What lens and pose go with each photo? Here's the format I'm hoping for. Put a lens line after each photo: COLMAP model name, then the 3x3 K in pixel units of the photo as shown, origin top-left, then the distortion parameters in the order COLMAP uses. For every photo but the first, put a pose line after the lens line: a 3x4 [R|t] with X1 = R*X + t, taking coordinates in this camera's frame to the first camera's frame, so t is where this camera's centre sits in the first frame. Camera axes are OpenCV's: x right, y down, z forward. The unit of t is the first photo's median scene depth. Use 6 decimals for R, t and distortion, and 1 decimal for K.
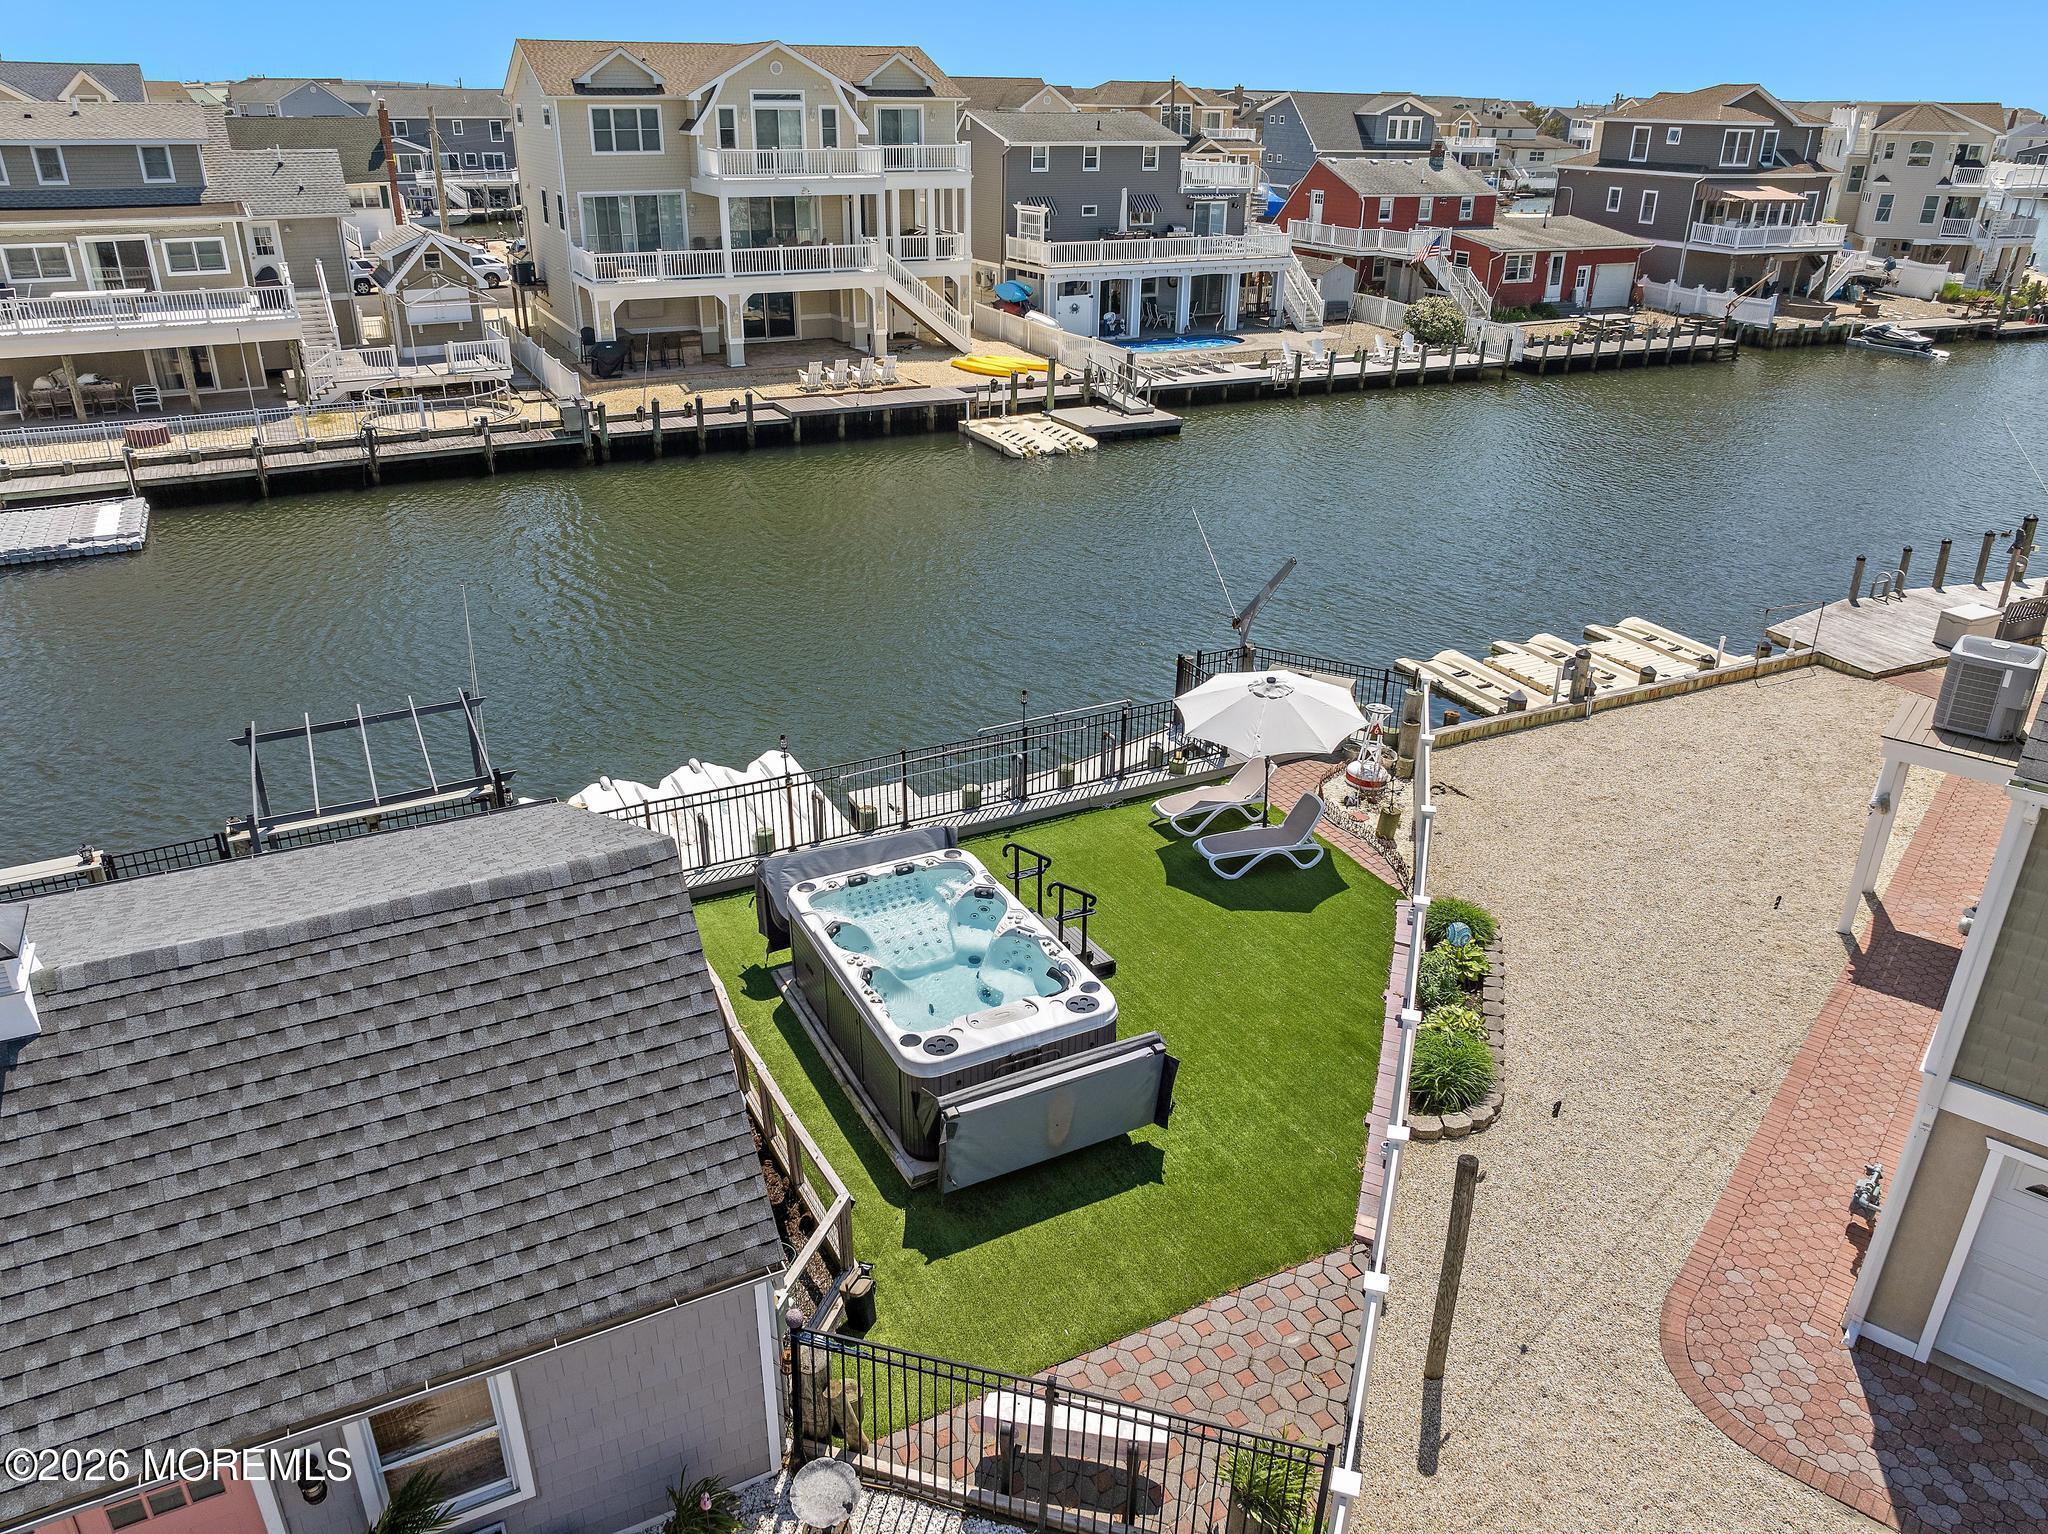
lens RADIAL K [[1444.5, 0, 1024.0], [0, 1444.5, 767.0], [0, 0, 1]] dist [-0.035667, 0.001302]
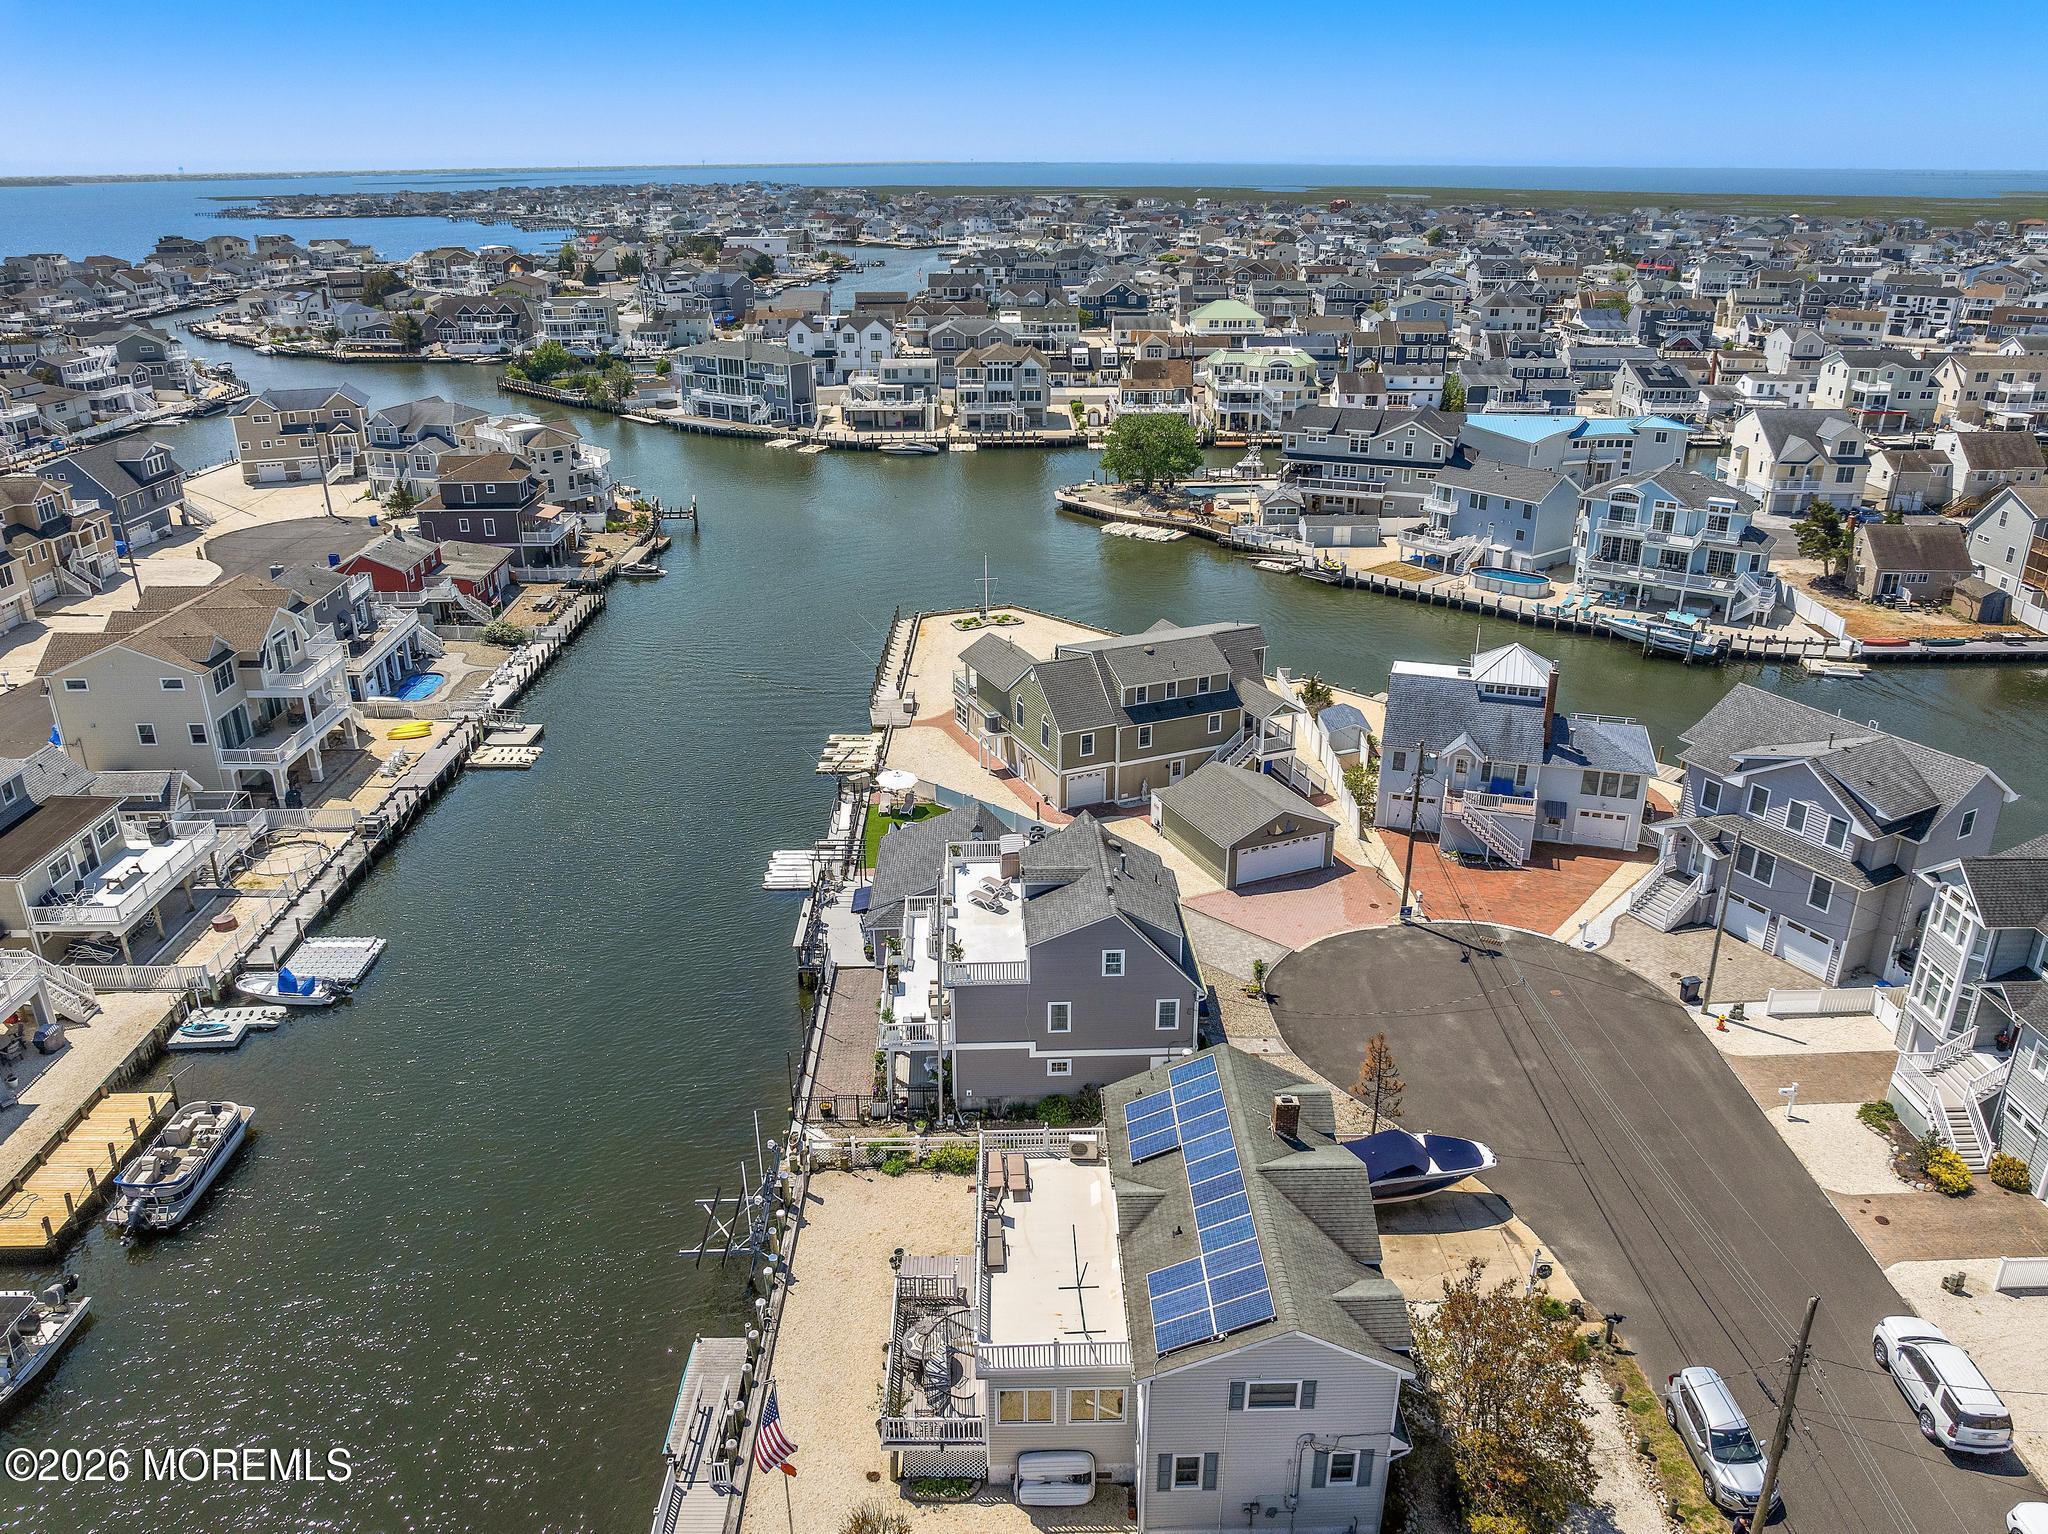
lens RADIAL K [[1475.9, 0, 1031.7], [0, 1475.9, 762.4], [0, 0, 1]] dist [-0.030791, -0.013359]
pose [[0.440530, -0.353075, 0.825392, -1.338171], [0.384334, 0.905070, 0.182031, -0.298987], [-0.811308, 0.237036, 0.534409, -0.707207]]
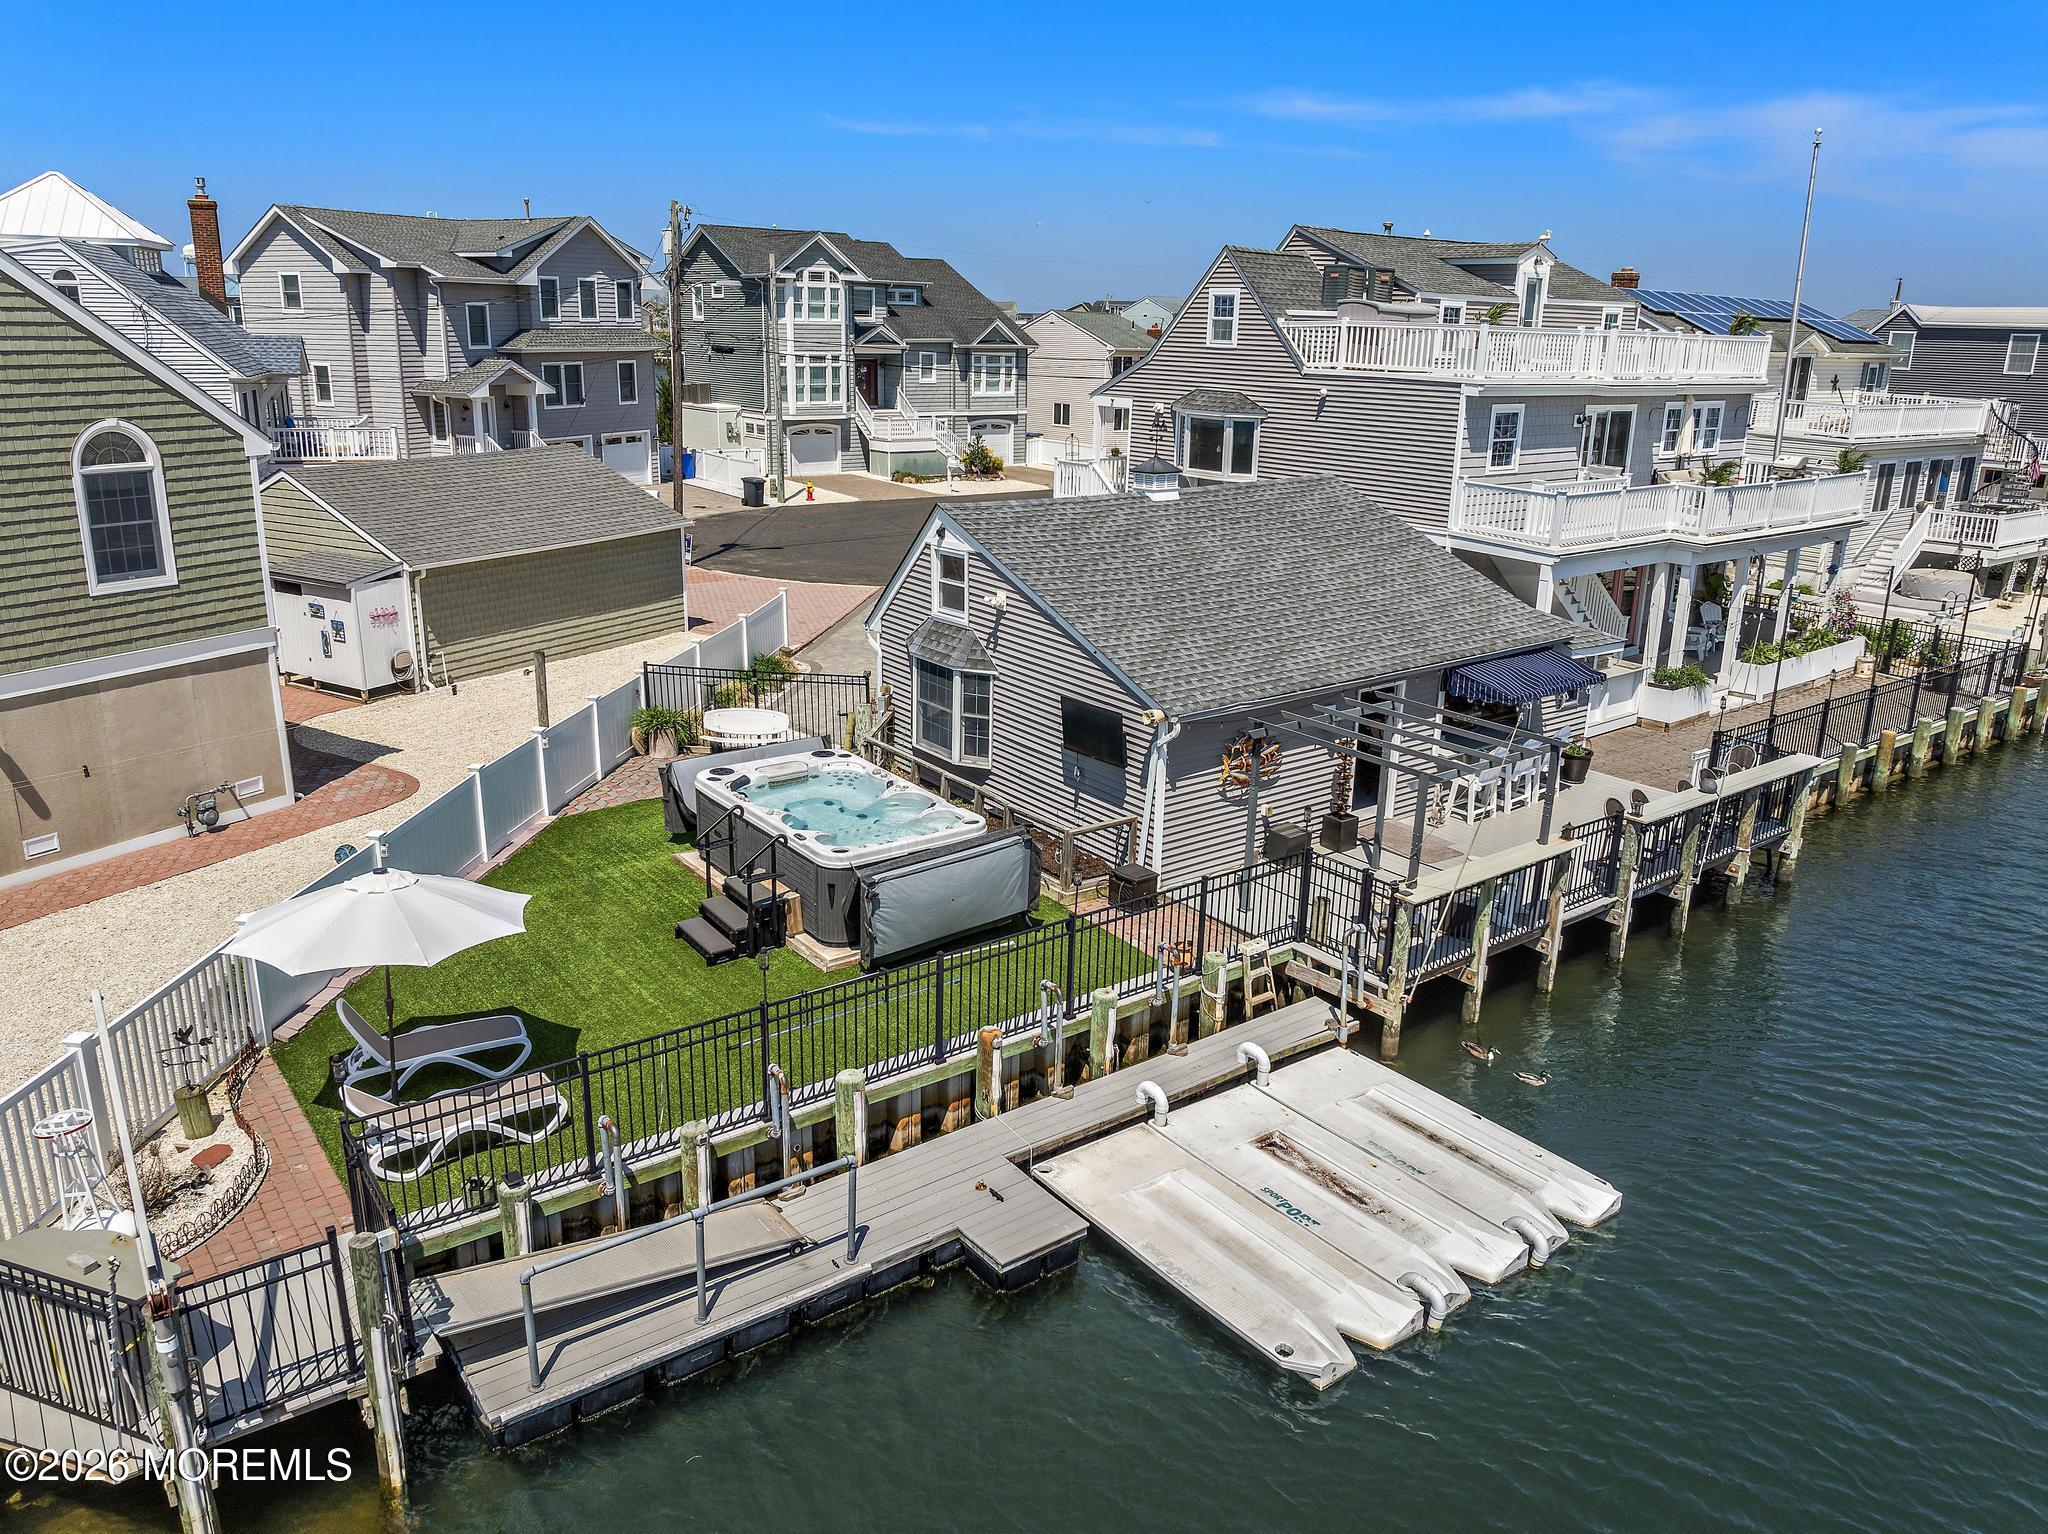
lens RADIAL K [[1452.0, 0, 1029.5], [0, 1452.0, 763.6], [0, 0, 1]] dist [-0.037110, 0.005823]
pose [[-0.984803, 0.019791, -0.172546, -0.002978], [-0.100474, 0.745442, 0.658955, -0.218786], [0.141664, 0.666277, -0.732125, 0.579583]]
